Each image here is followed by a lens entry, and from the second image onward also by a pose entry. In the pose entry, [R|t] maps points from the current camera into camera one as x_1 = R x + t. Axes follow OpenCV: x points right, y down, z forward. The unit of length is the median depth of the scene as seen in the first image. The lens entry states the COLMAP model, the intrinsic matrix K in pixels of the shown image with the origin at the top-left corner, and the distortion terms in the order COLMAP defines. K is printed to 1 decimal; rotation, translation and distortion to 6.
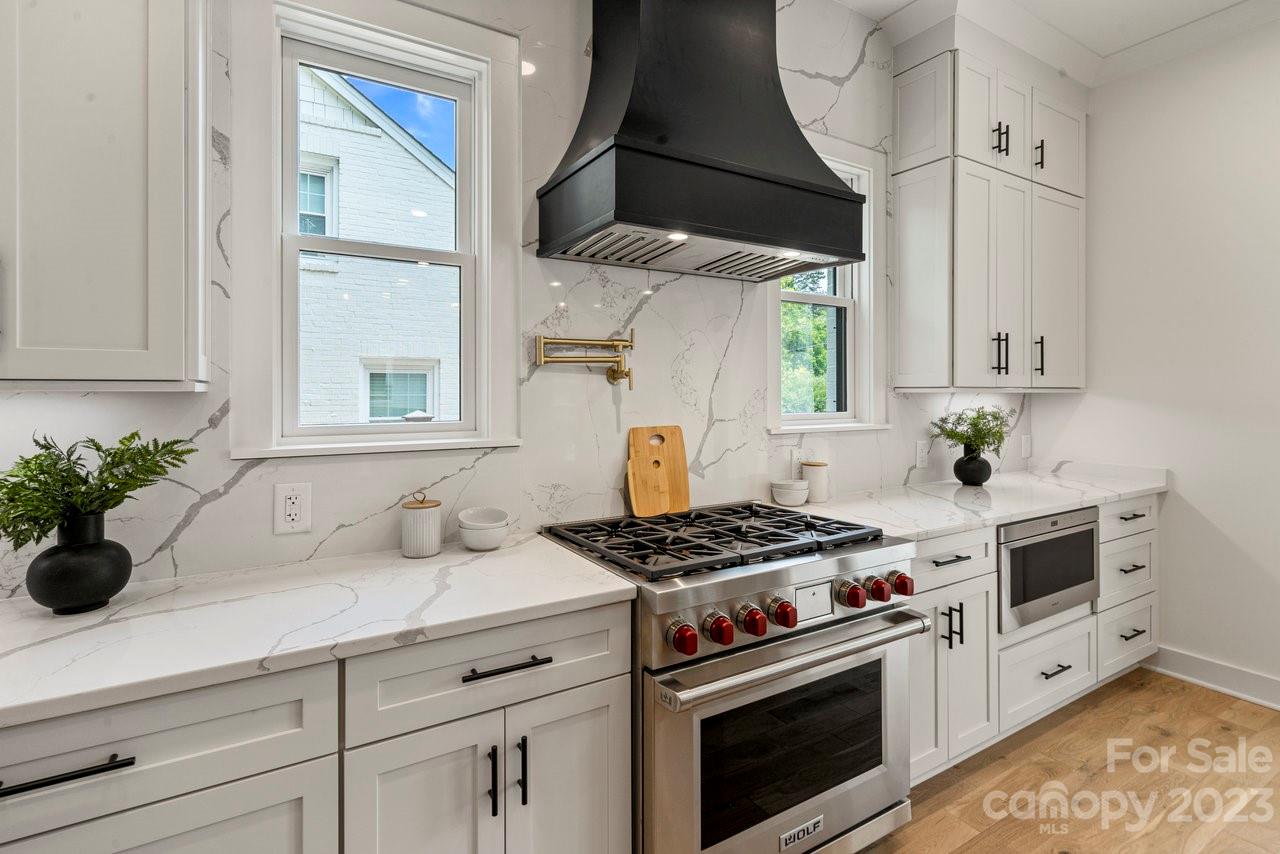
lens RADIAL K [[608.8, 0, 640.3], [0, 608.8, 392.5], [0, 0, 1]] dist [0.000786, 0.000717]
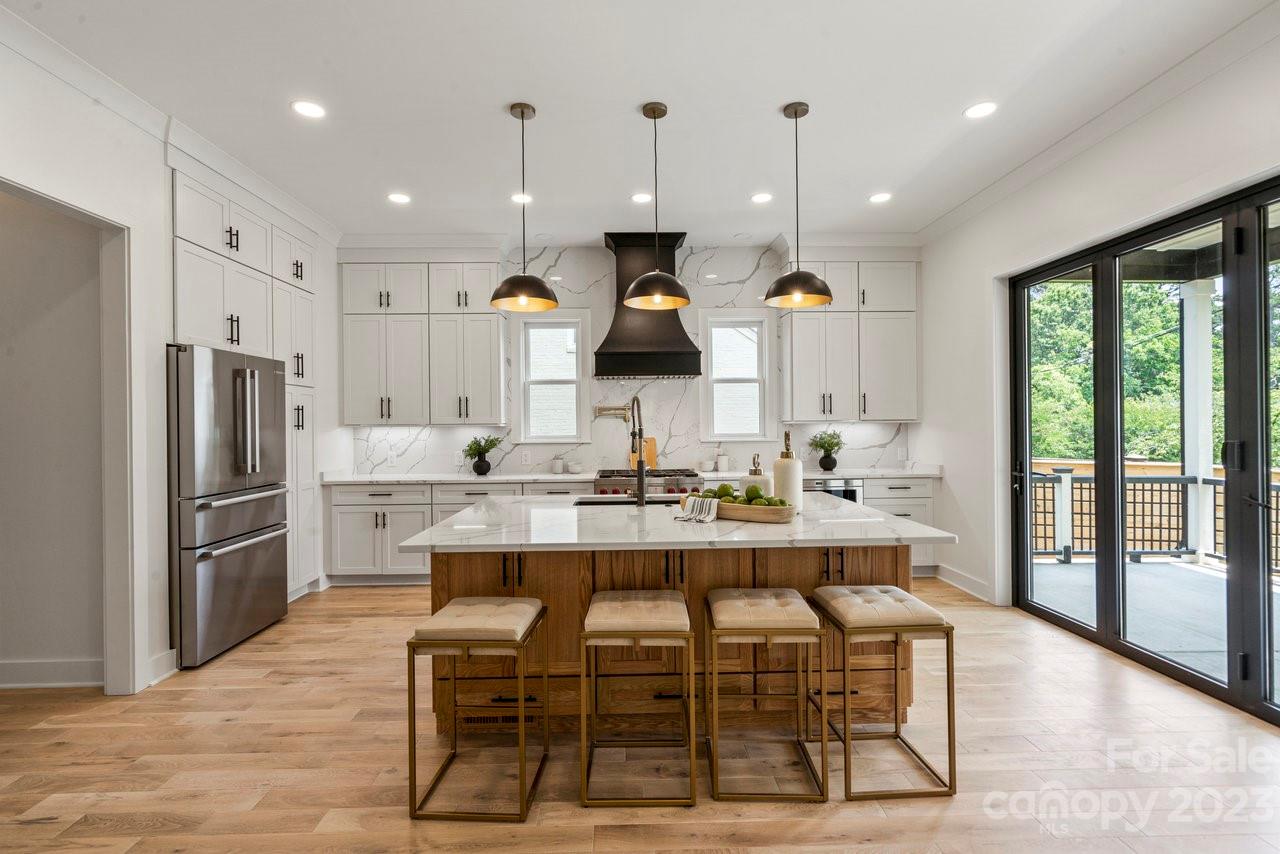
lens RADIAL K [[601.8, 0, 640.0], [0, 601.8, 427.0], [0, 0, 1]] dist [-0.002032, -0.000102]
pose [[0.870412, -0.008777, -0.492245, 1.466499], [0.010057, 0.999949, -0.000046, 0.009680], [0.492221, -0.004910, 0.870457, -1.467437]]
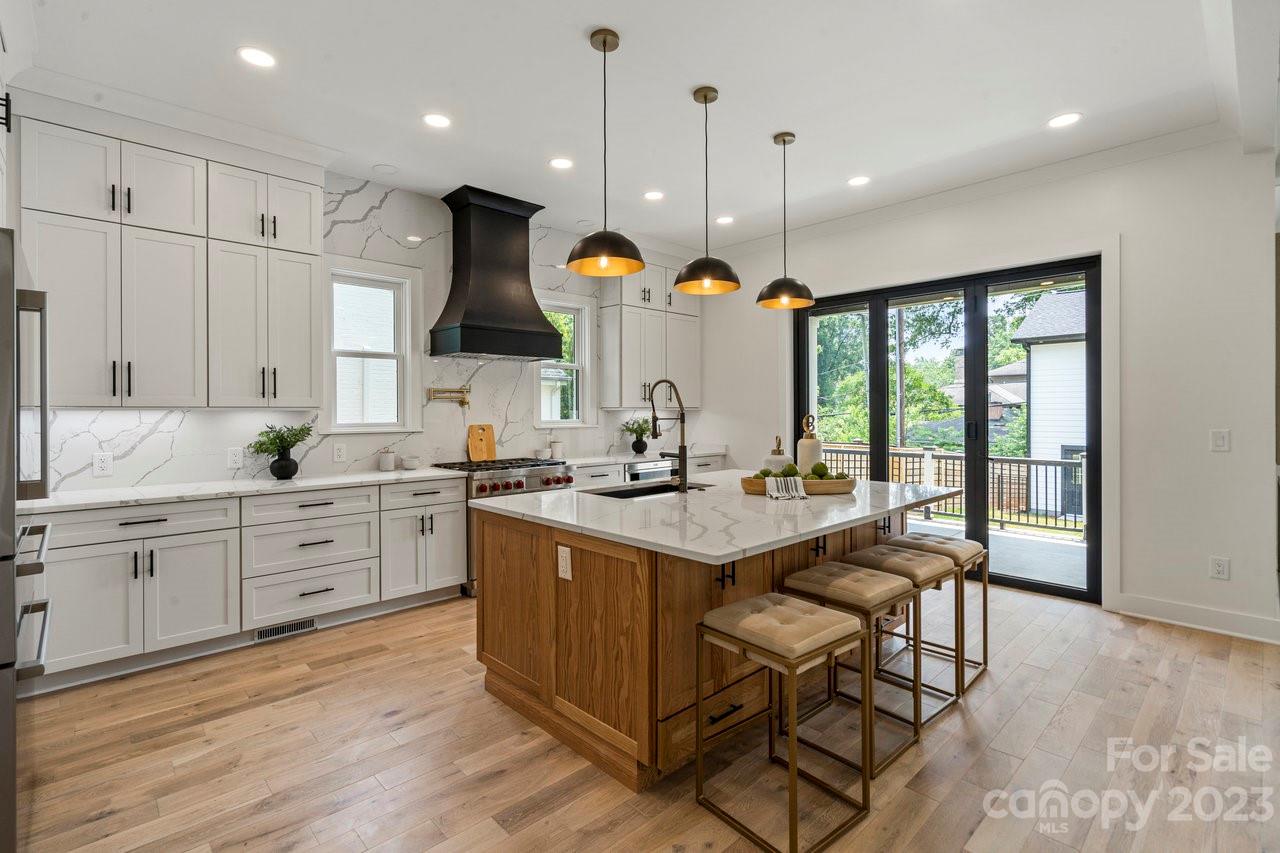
lens RADIAL K [[597.7, 0, 638.6], [0, 597.7, 409.5], [0, 0, 1]] dist [0.001219, 0.000322]
pose [[0.975596, -0.004242, 0.219531, 0.126612], [0.005205, 0.999979, -0.003804, 0.009064], [-0.219510, 0.004854, 0.975598, -1.573136]]
